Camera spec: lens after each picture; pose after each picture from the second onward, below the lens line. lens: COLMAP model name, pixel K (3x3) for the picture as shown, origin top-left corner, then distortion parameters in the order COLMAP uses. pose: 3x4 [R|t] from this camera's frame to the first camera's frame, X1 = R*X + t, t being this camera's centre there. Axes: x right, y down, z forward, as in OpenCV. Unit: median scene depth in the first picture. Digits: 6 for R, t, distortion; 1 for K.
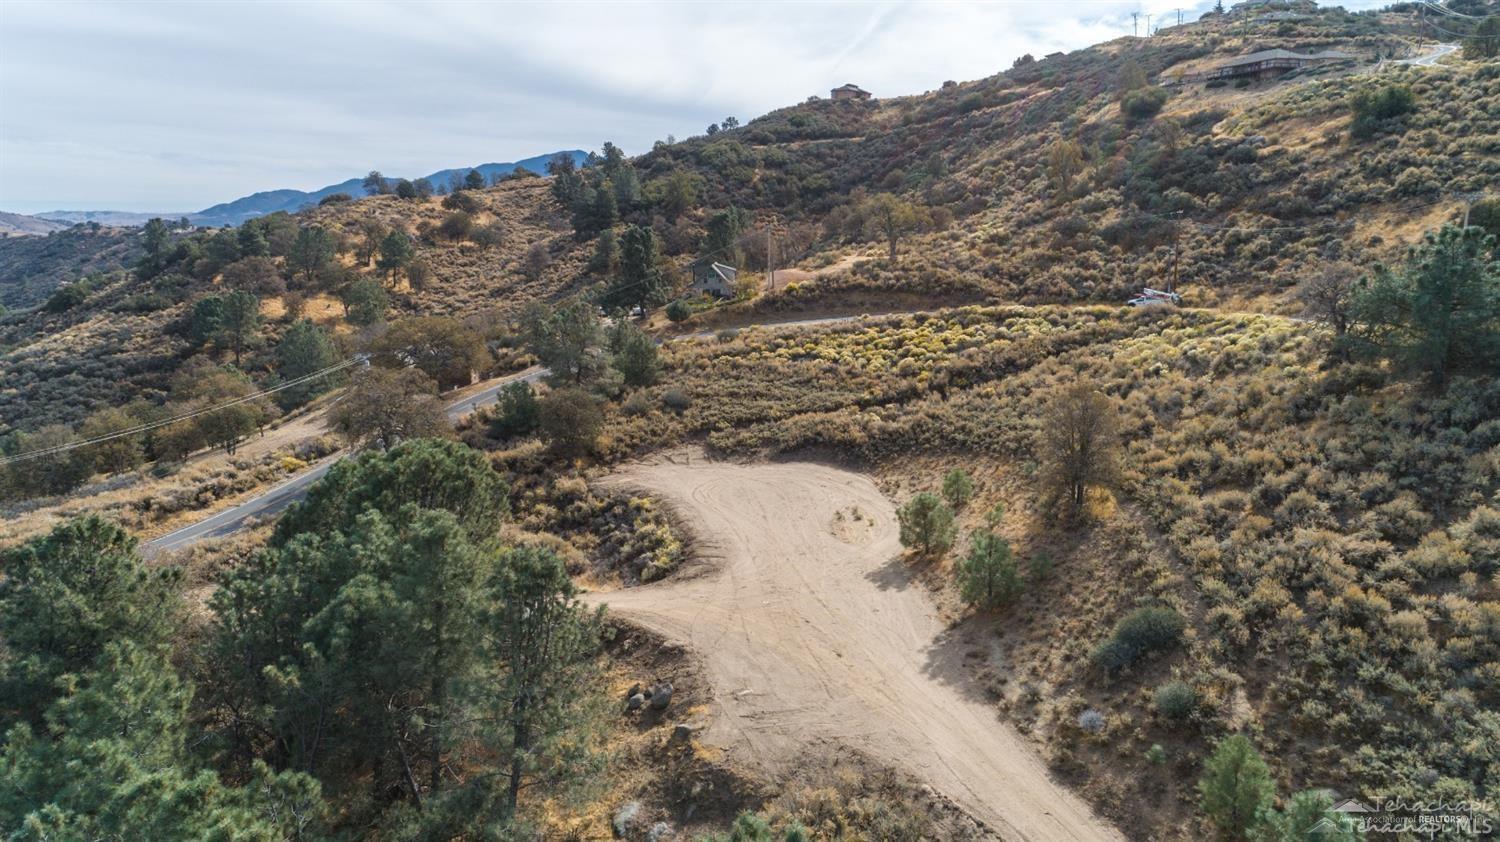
lens RADIAL K [[1006.0, 0, 749.1], [0, 1006.0, 415.0], [0, 0, 1]] dist [0.015799, 0.008666]
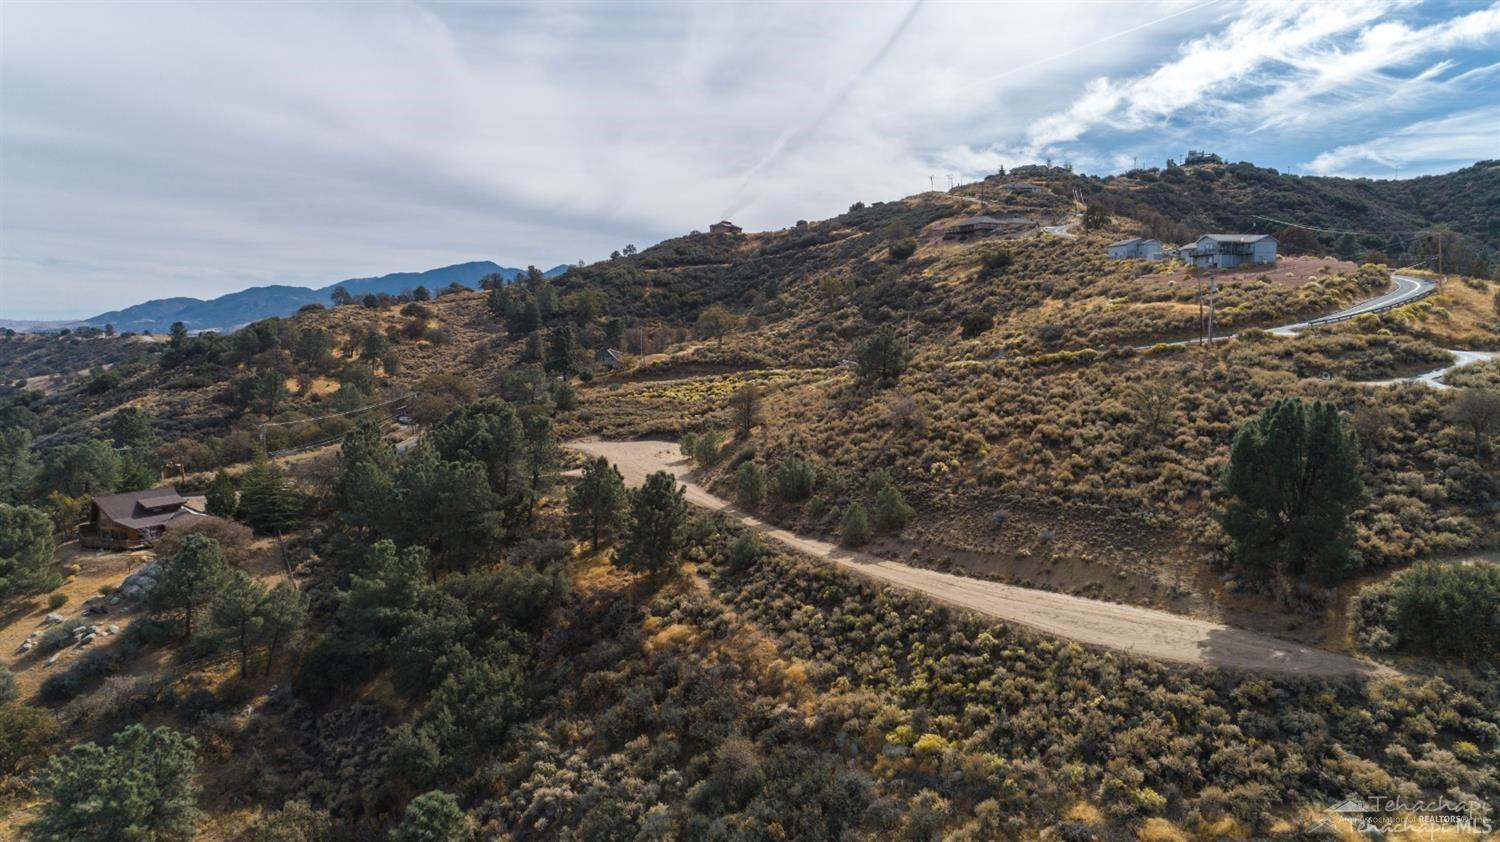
lens RADIAL K [[1006.0, 0, 749.1], [0, 1006.0, 415.0], [0, 0, 1]] dist [0.015799, 0.008666]
pose [[0.995929, -0.003007, 0.090091, 0.024719], [0.012648, 0.994218, -0.106636, 0.074042], [-0.089249, 0.107341, 0.990208, -0.347758]]
